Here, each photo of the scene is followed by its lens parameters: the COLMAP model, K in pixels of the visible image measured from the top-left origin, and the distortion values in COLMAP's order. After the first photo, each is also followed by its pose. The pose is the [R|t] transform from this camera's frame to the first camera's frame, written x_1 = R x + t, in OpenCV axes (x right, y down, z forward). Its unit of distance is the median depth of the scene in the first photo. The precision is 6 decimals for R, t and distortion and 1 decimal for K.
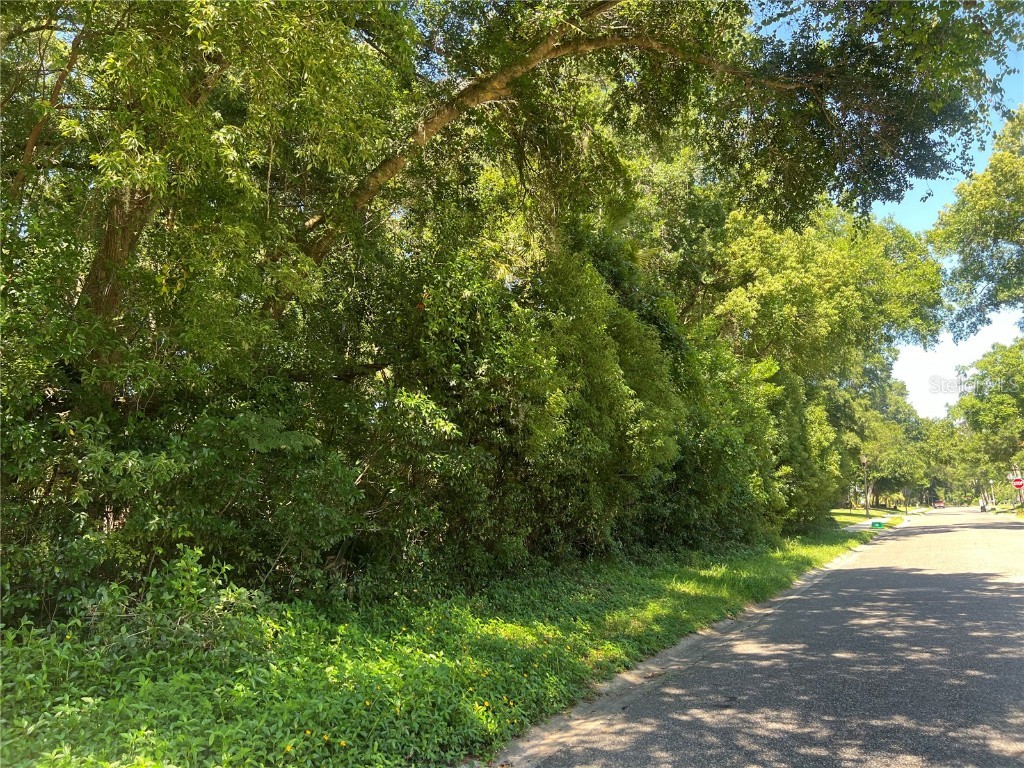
lens RADIAL K [[745.3, 0, 509.7], [0, 745.3, 390.7], [0, 0, 1]] dist [0.077313, -0.095964]
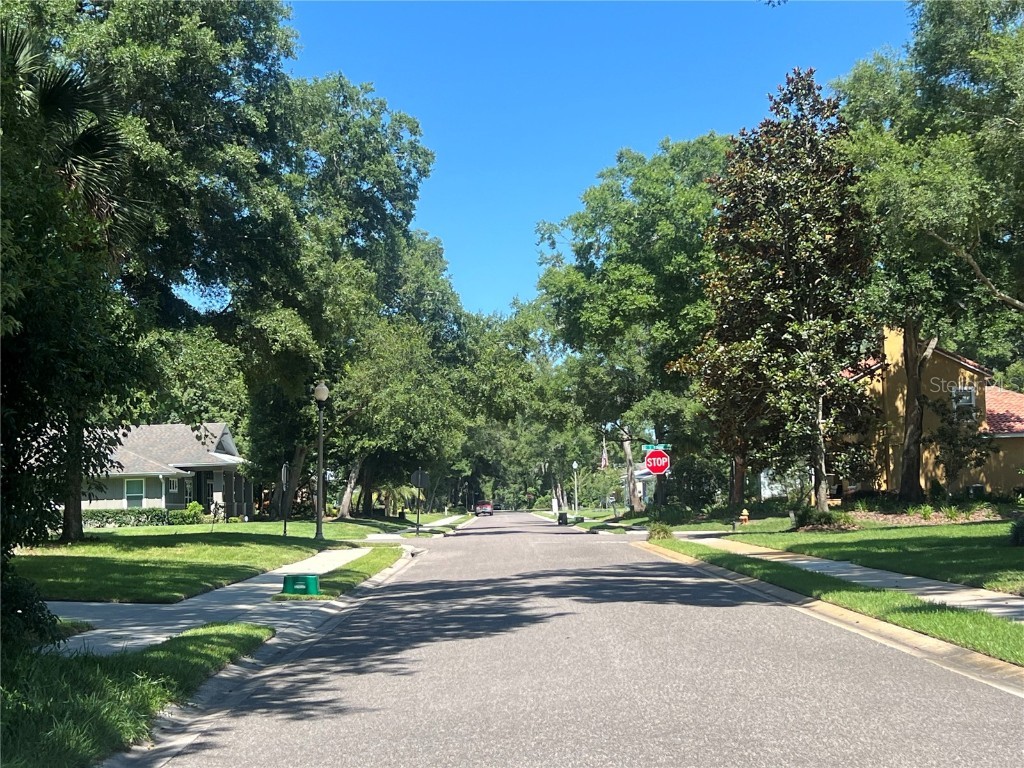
lens RADIAL K [[1547.2, 0, 512.0], [0, 1547.2, 384.0], [0, 0, 1]] dist [0.785306, 0.000689]
pose [[0.862779, 0.045304, 0.503548, 0.111109], [-0.081136, 0.995475, 0.049455, 0.028540], [-0.499029, -0.083525, 0.862551, 0.198278]]
